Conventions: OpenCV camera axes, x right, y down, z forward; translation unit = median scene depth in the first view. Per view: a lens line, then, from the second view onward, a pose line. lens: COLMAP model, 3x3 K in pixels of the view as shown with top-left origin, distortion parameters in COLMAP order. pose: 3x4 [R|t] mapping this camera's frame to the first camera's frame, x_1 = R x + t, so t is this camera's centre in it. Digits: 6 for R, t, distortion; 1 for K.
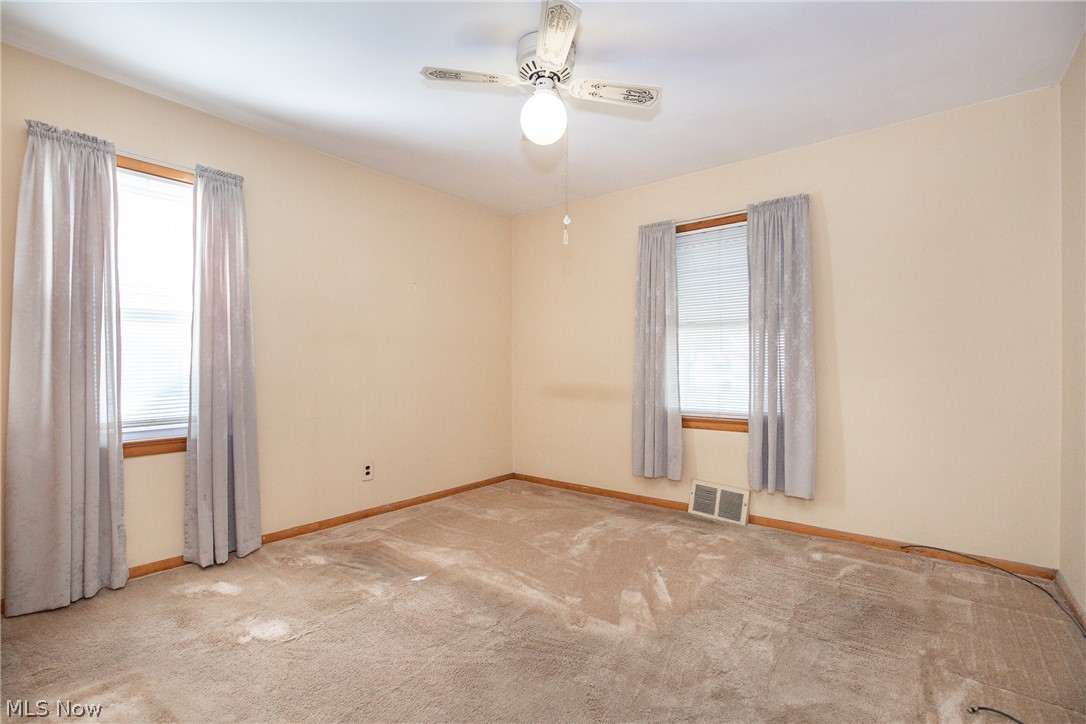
lens RADIAL K [[506.2, 0, 543.3], [0, 506.2, 380.6], [0, 0, 1]] dist [-0.026597, 0.006181]
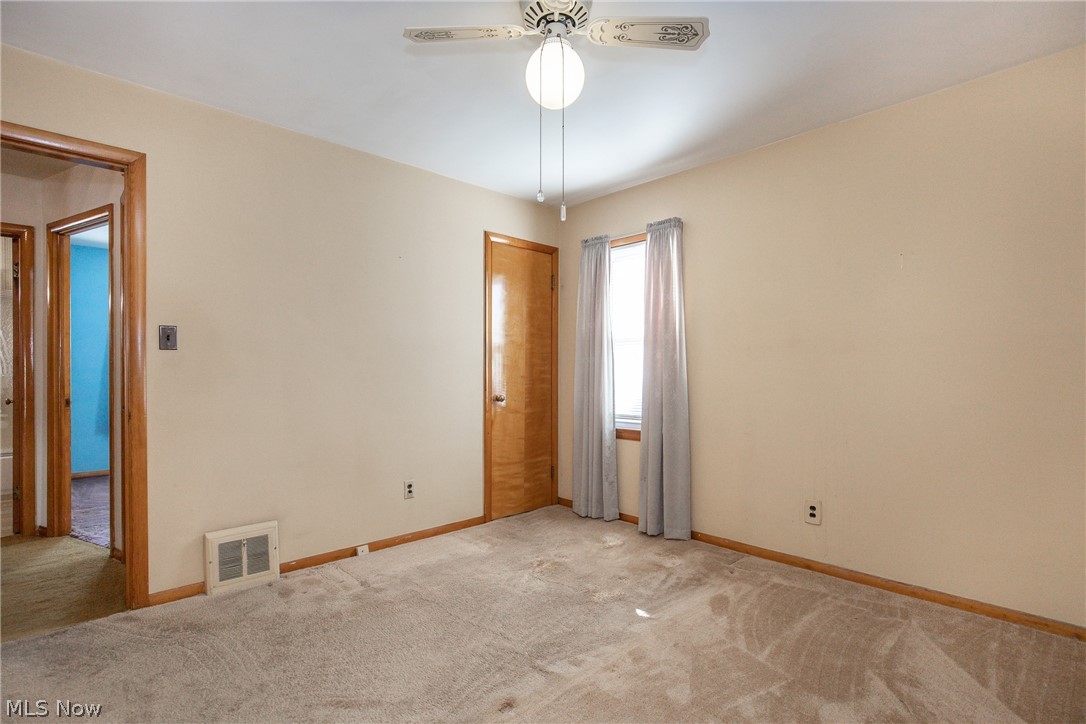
lens RADIAL K [[506.2, 0, 543.3], [0, 506.2, 380.6], [0, 0, 1]] dist [-0.026597, 0.006181]
pose [[-0.122785, 0.015570, -0.992311, 0.672603], [-0.035844, 0.999155, 0.020112, -0.040698], [0.991786, 0.038037, -0.122123, 0.913269]]
